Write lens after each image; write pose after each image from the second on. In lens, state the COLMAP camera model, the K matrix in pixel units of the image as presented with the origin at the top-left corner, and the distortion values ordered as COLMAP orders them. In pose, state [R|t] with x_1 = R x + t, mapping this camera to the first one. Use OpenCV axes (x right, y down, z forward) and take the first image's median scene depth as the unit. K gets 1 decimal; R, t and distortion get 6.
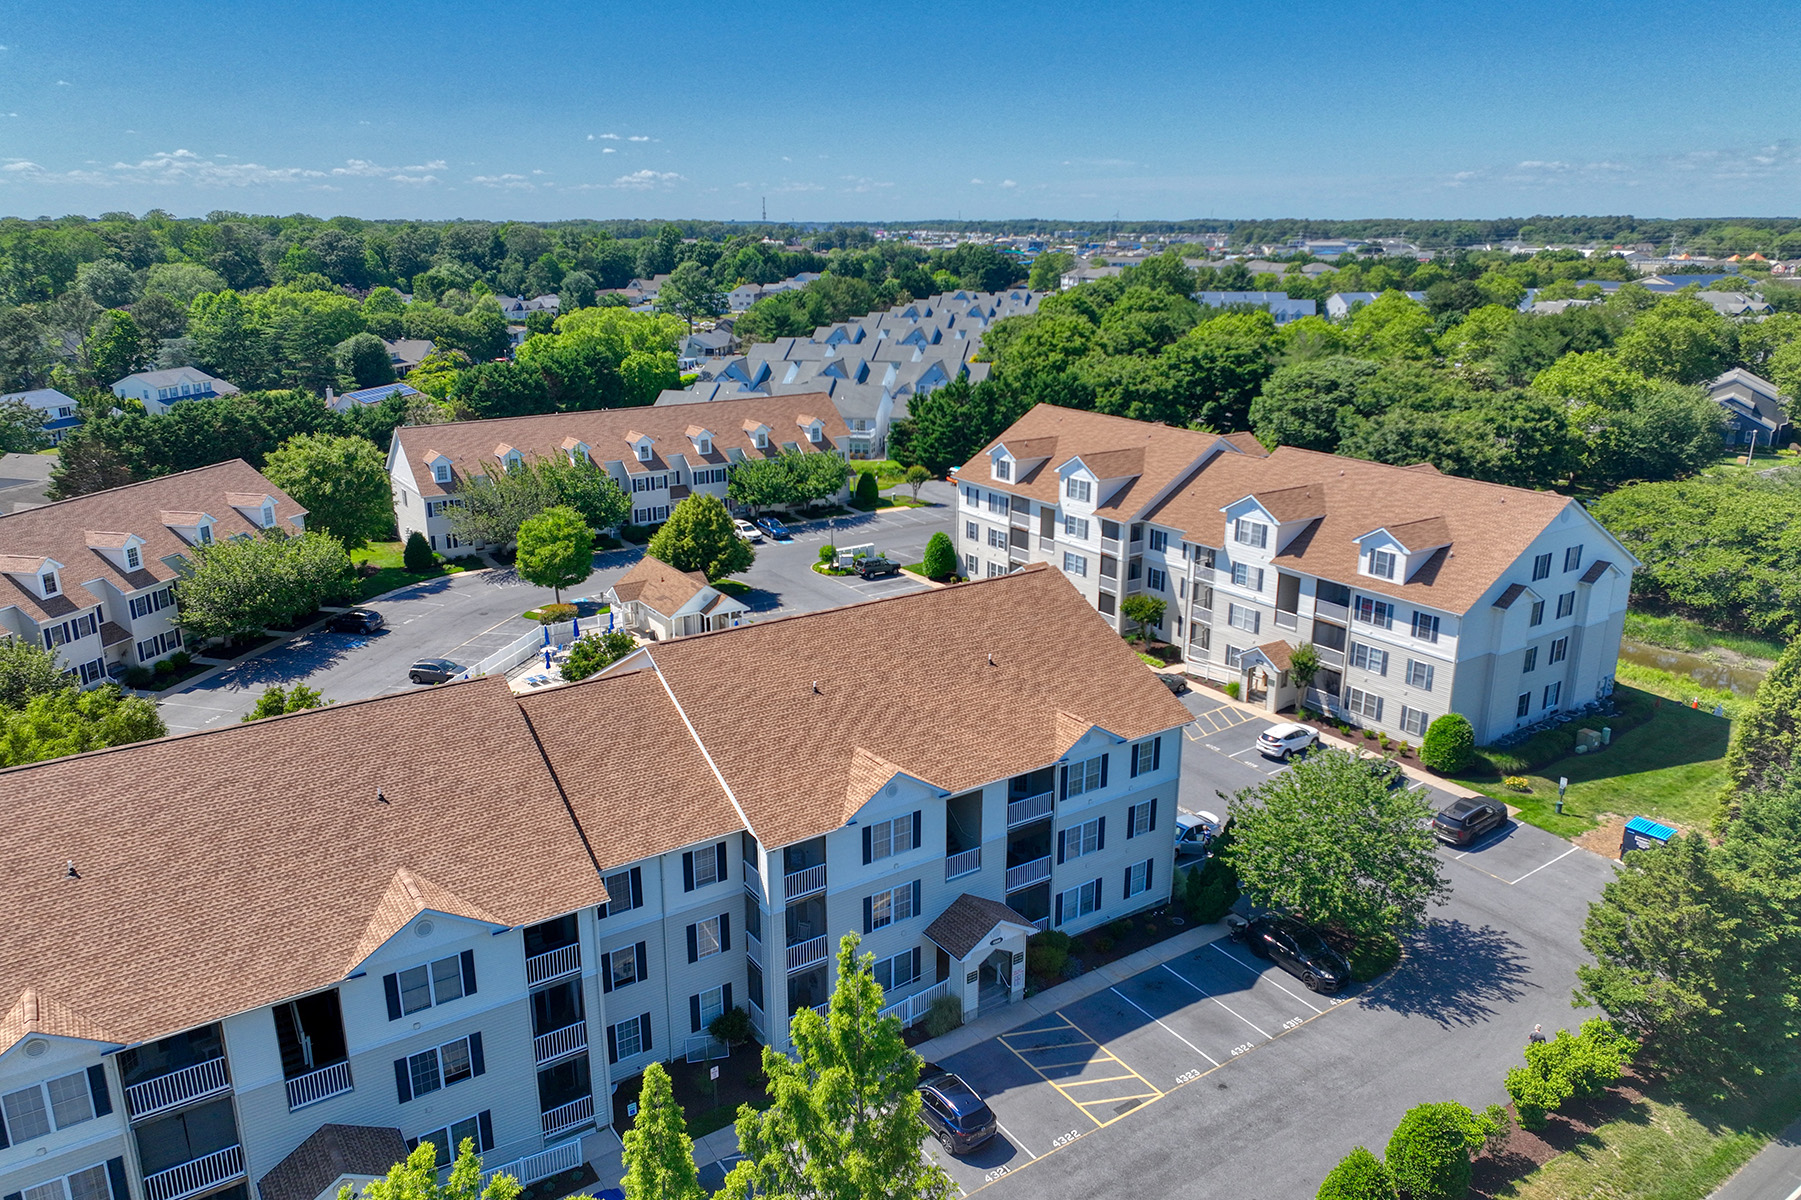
lens RADIAL K [[1265.1, 0, 906.8], [0, 1265.1, 596.2], [0, 0, 1]] dist [-0.003136, 0.017605]
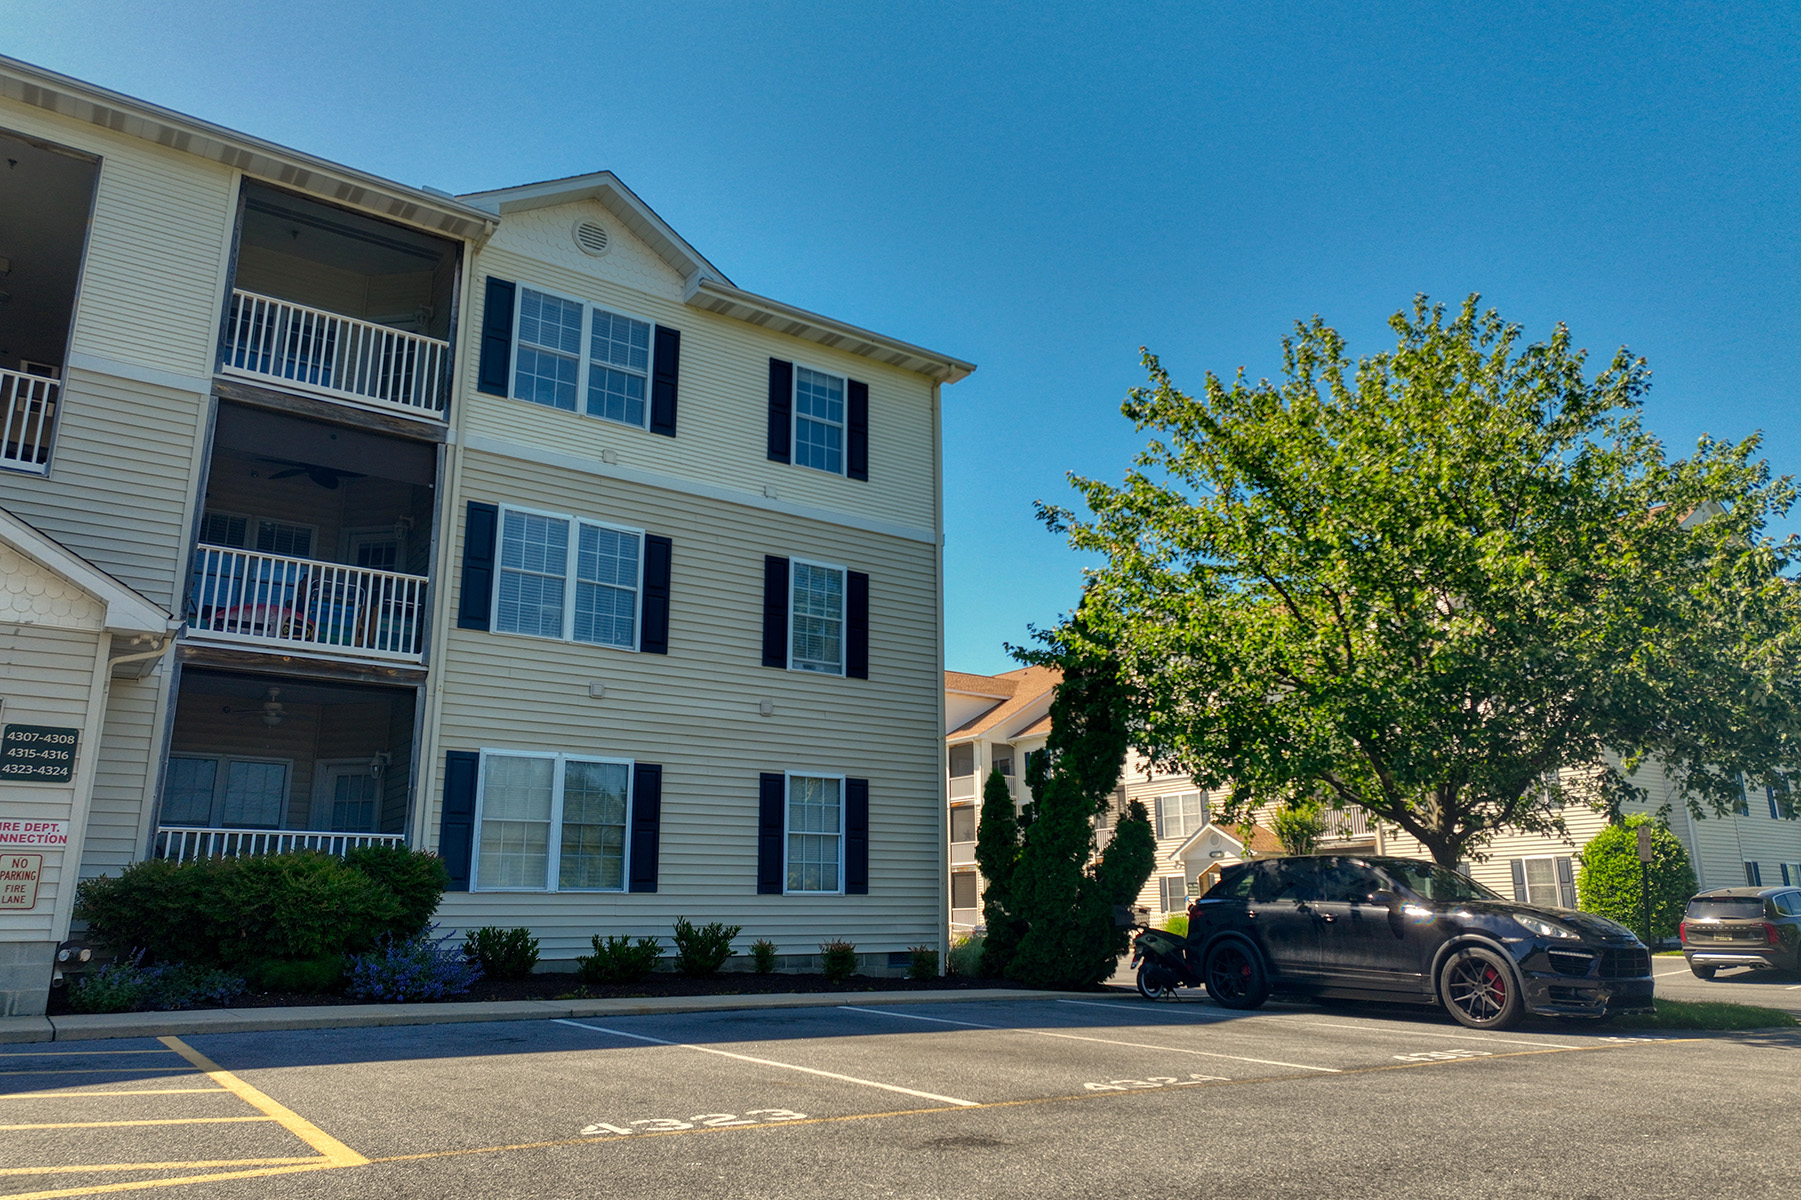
lens RADIAL K [[1265.1, 0, 905.2], [0, 1265.1, 598.9], [0, 0, 1]] dist [-0.003136, 0.017605]
pose [[0.999720, -0.001076, 0.023643, 0.145723], [0.013167, 0.855378, -0.517837, 0.243451], [-0.019667, 0.518003, 0.855153, 0.529096]]
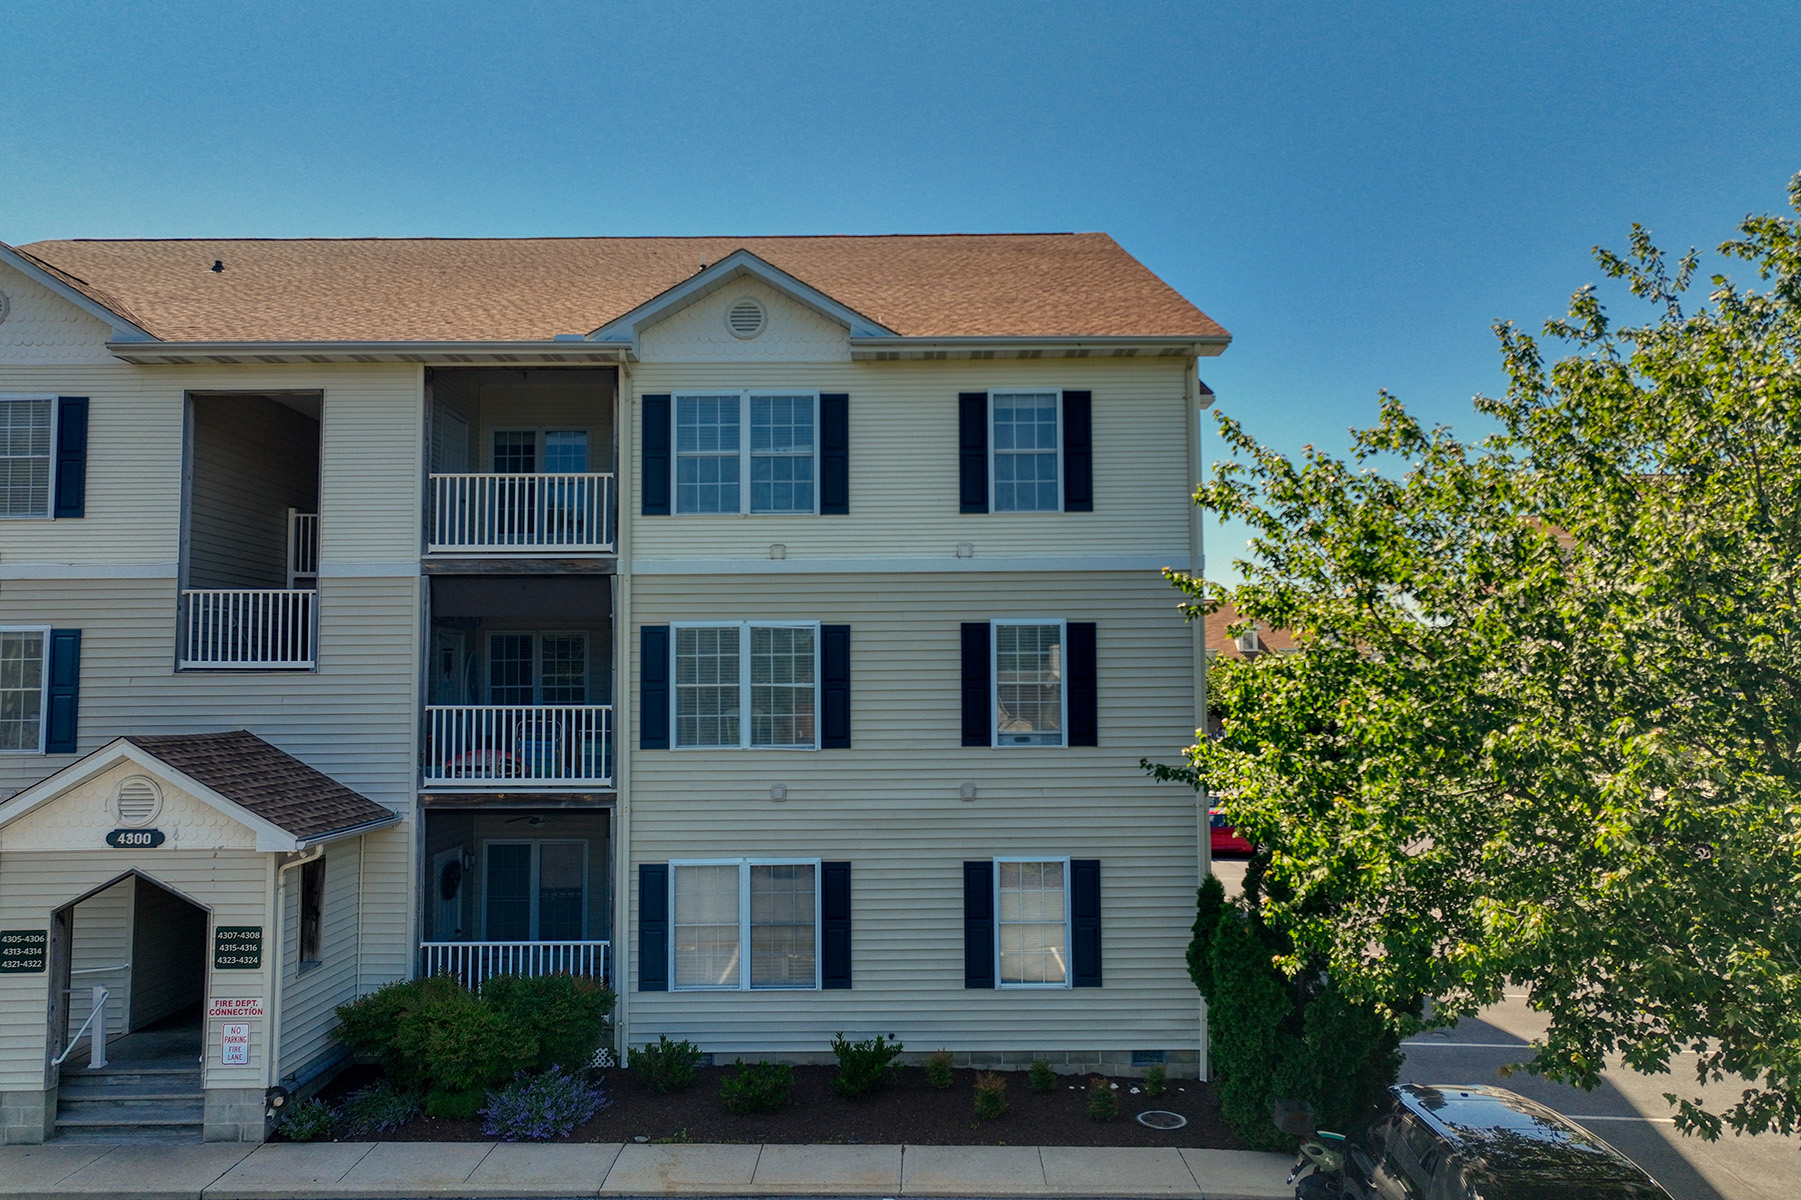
lens RADIAL K [[1265.1, 0, 903.6], [0, 1265.1, 598.0], [0, 0, 1]] dist [-0.003136, 0.017605]
pose [[0.823394, -0.044838, -0.565696, 0.235784], [-0.155728, 0.940748, -0.301234, 0.179970], [0.545685, 0.336129, 0.767623, 0.552347]]
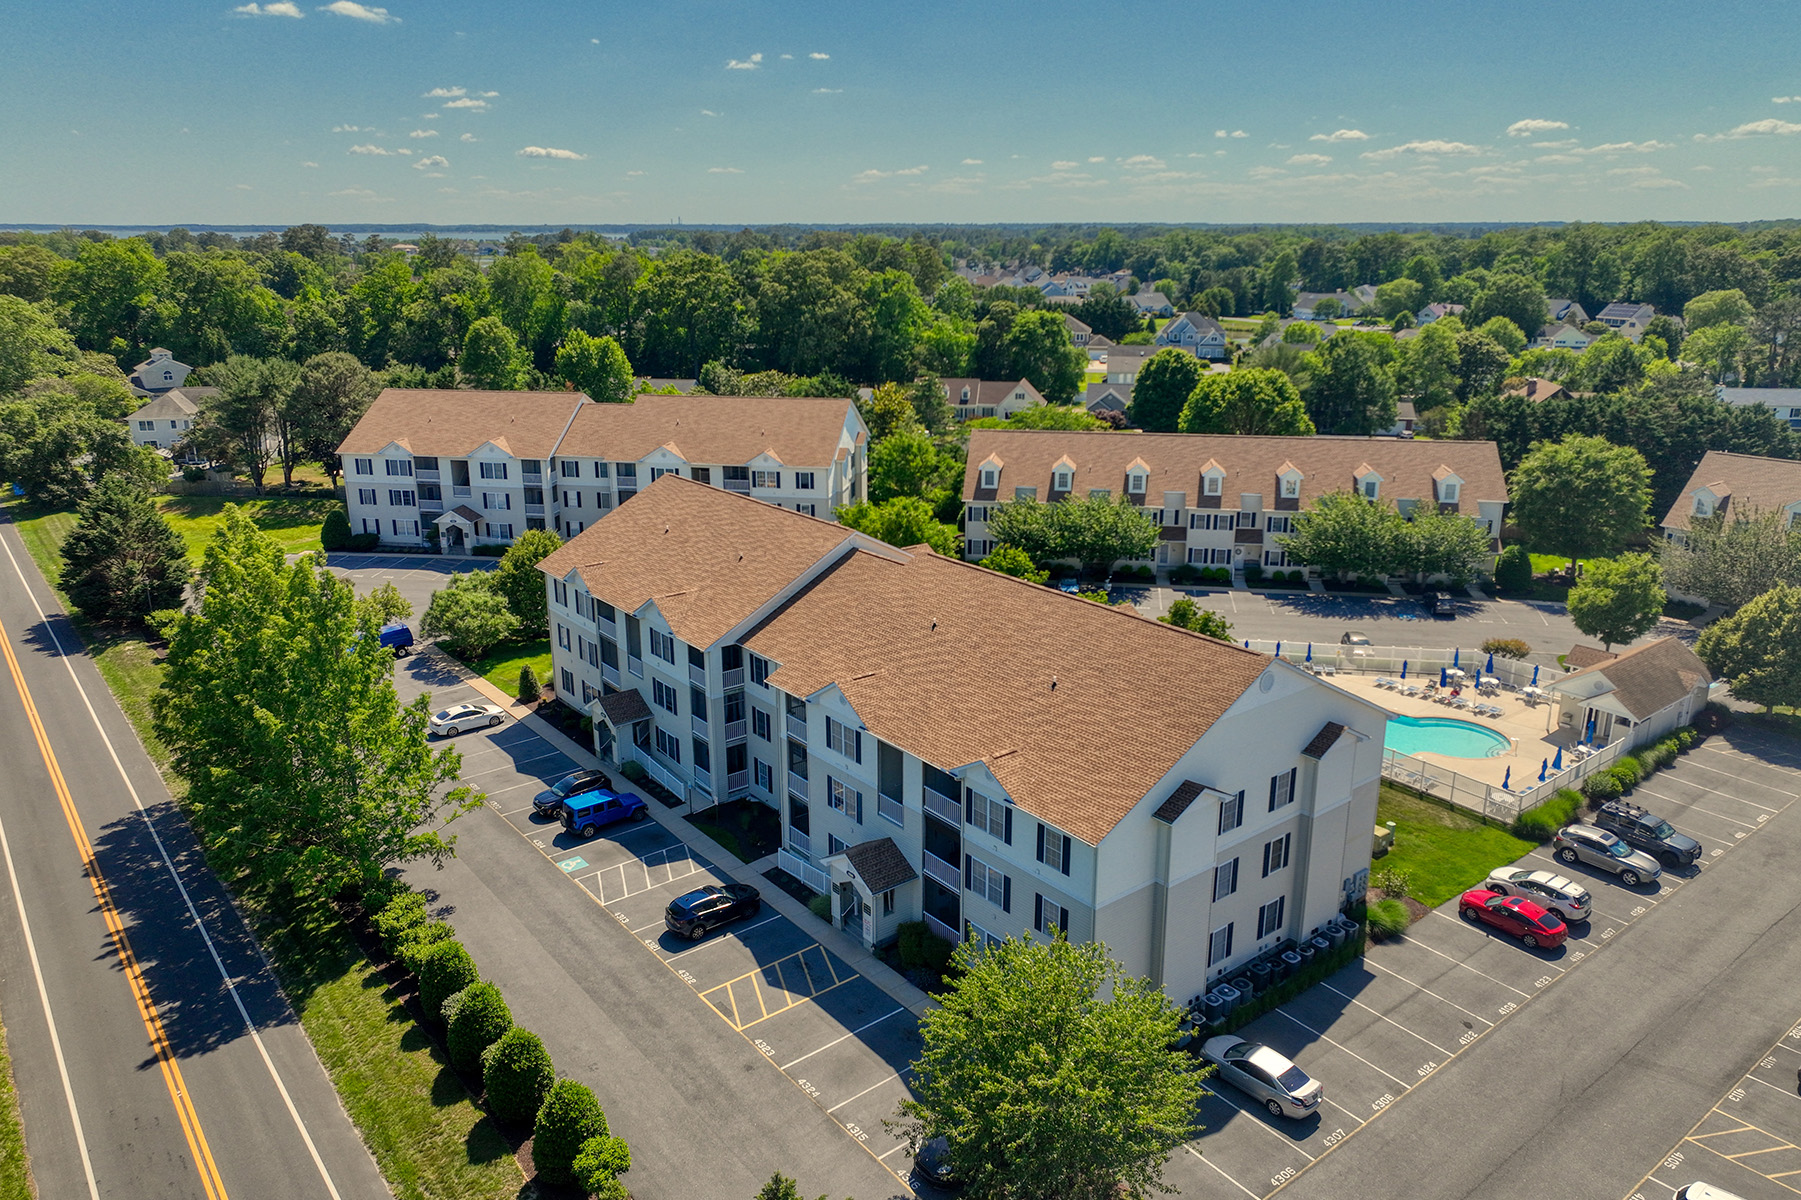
lens RADIAL K [[1265.1, 0, 900.2], [0, 1265.1, 592.4], [0, 0, 1]] dist [-0.003136, 0.017605]
pose [[0.072552, 0.279648, -0.957357, 0.680514], [-0.282950, 0.926220, 0.249110, -0.155233], [0.956387, 0.252811, 0.146326, 0.524041]]
